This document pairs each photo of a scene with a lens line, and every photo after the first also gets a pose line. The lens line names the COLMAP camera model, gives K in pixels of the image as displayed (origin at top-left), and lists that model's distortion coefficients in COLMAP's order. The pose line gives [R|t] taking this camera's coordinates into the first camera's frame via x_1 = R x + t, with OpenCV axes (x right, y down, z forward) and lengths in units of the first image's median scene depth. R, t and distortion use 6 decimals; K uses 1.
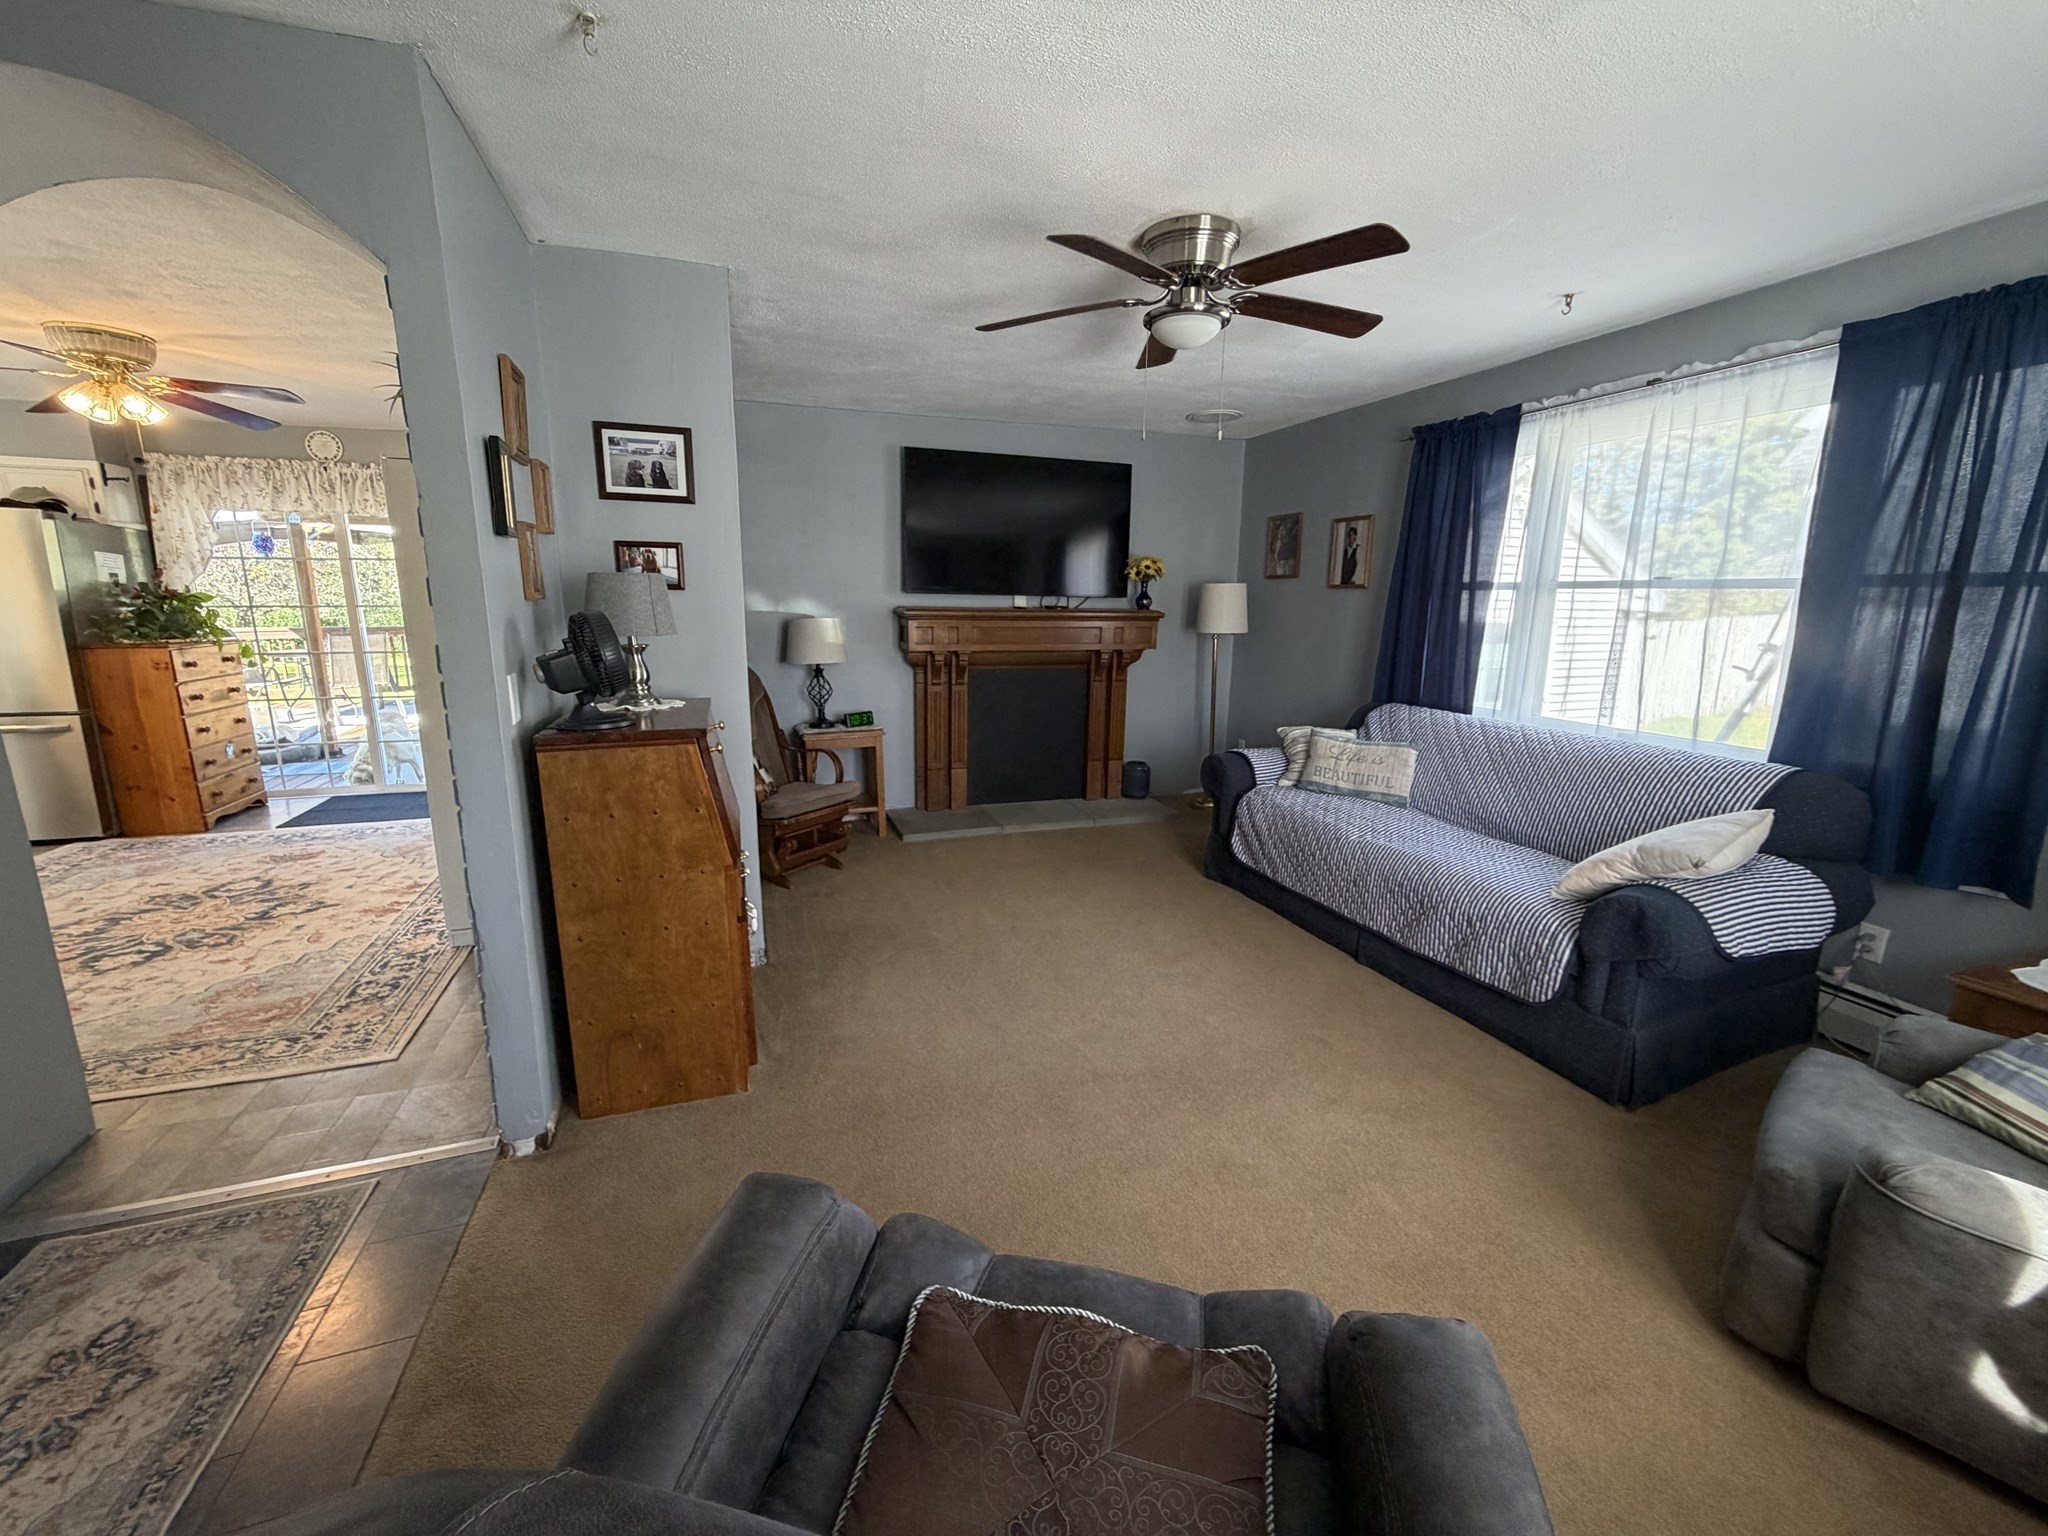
lens RADIAL K [[817.5, 0, 1015.9], [0, 817.5, 765.4], [0, 0, 1]] dist [-0.000707, -0.000453]
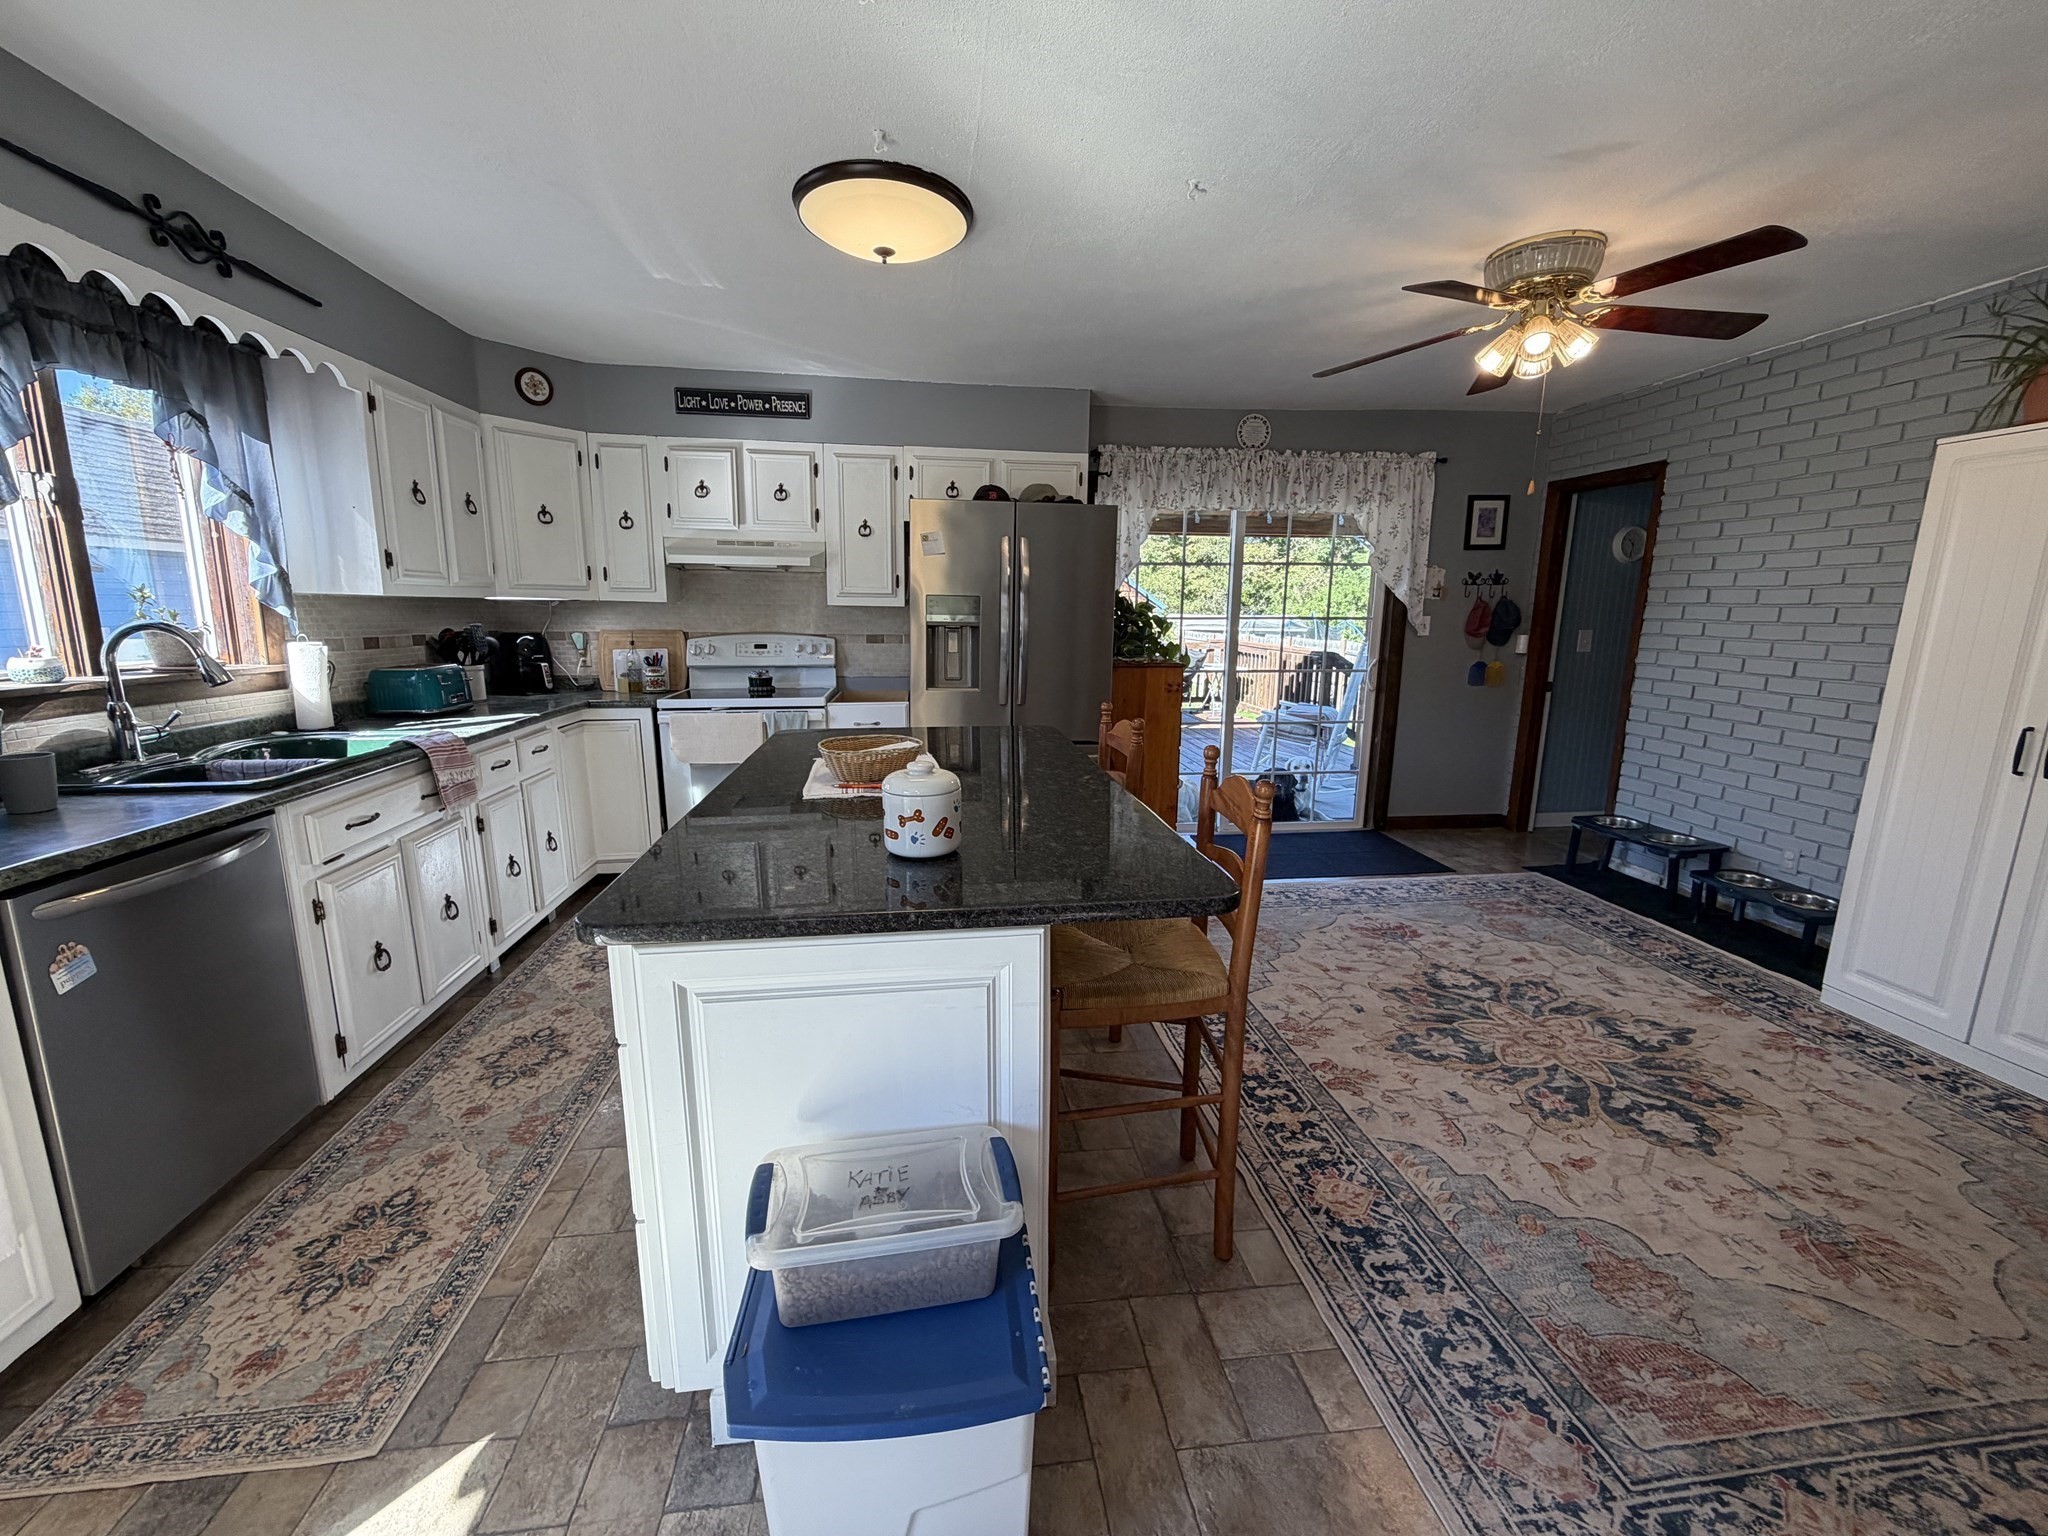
lens RADIAL K [[815.2, 0, 1016.7], [0, 815.2, 765.5], [0, 0, 1]] dist [-0.001042, 0.000233]
pose [[0.978289, 0.037109, -0.203895, -1.100017], [-0.039511, 0.999189, -0.007716, -0.030033], [0.203444, 0.015605, 0.978962, 0.141964]]
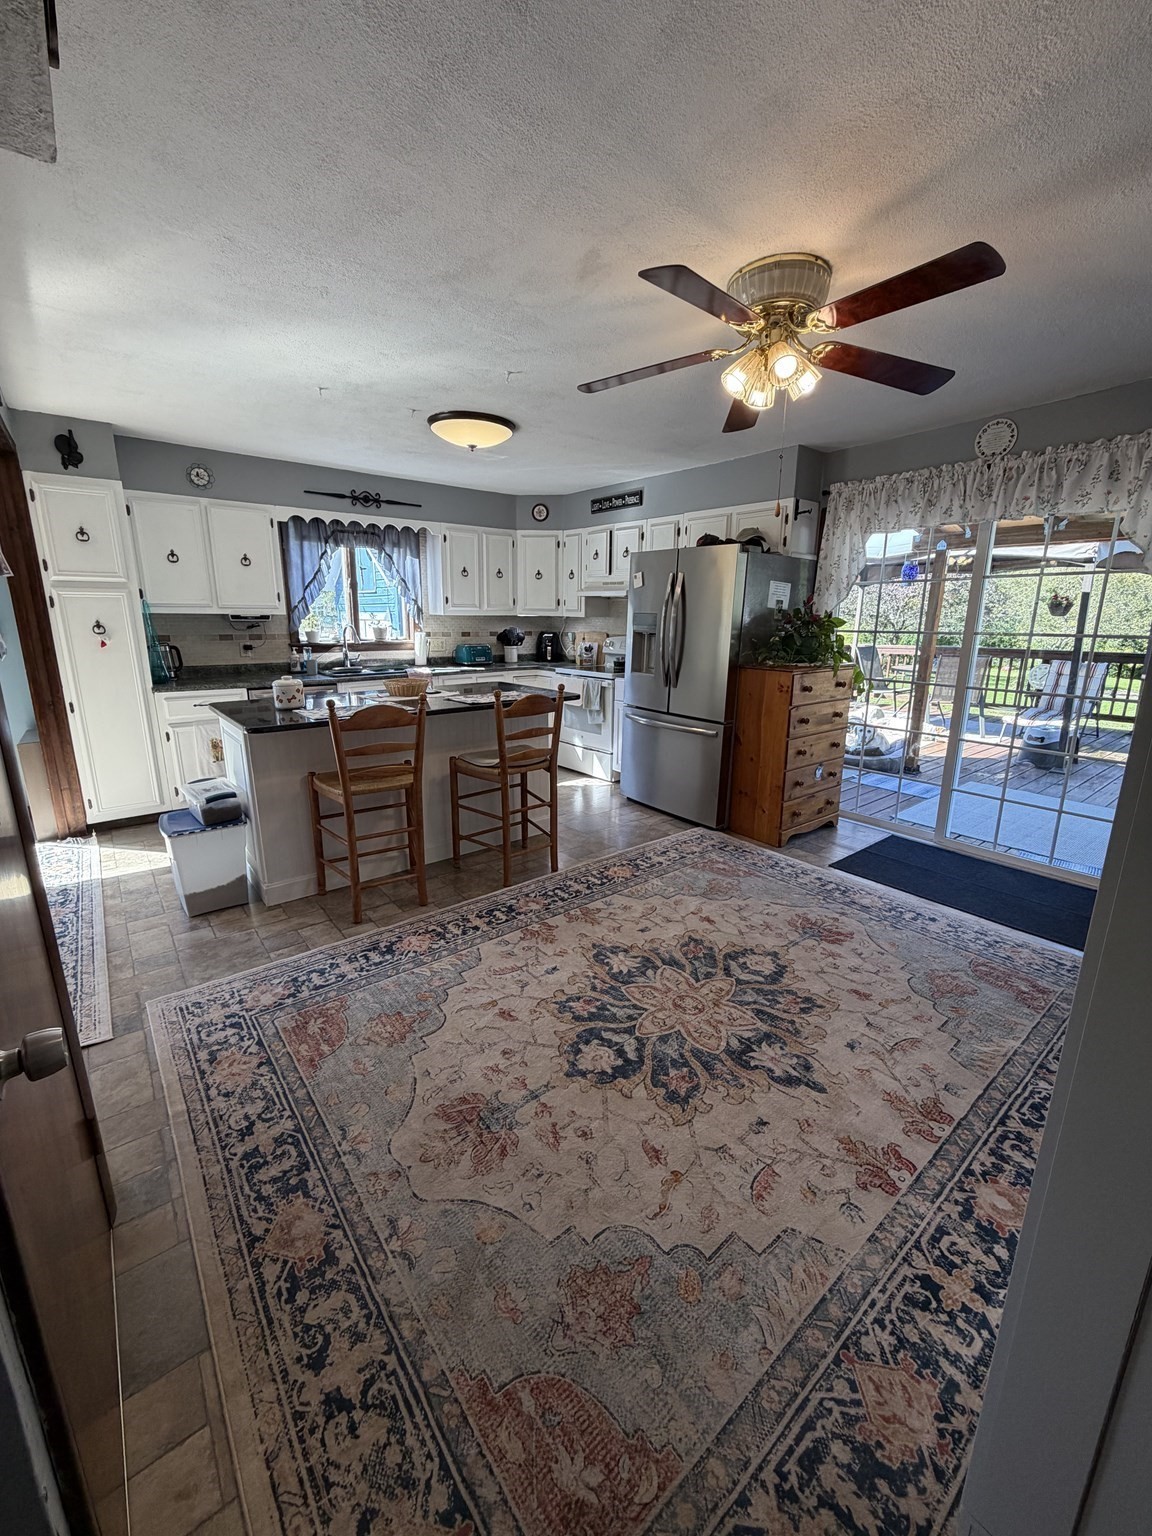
lens RADIAL K [[611.4, 0, 578.1], [0, 611.4, 762.5], [0, 0, 1]] dist [-0.001042, 0.000233]
pose [[0.336448, 0.215834, -0.916634, -0.428902], [-0.191371, 0.968740, 0.157861, -0.110867], [0.922052, 0.122305, 0.367235, 0.516670]]
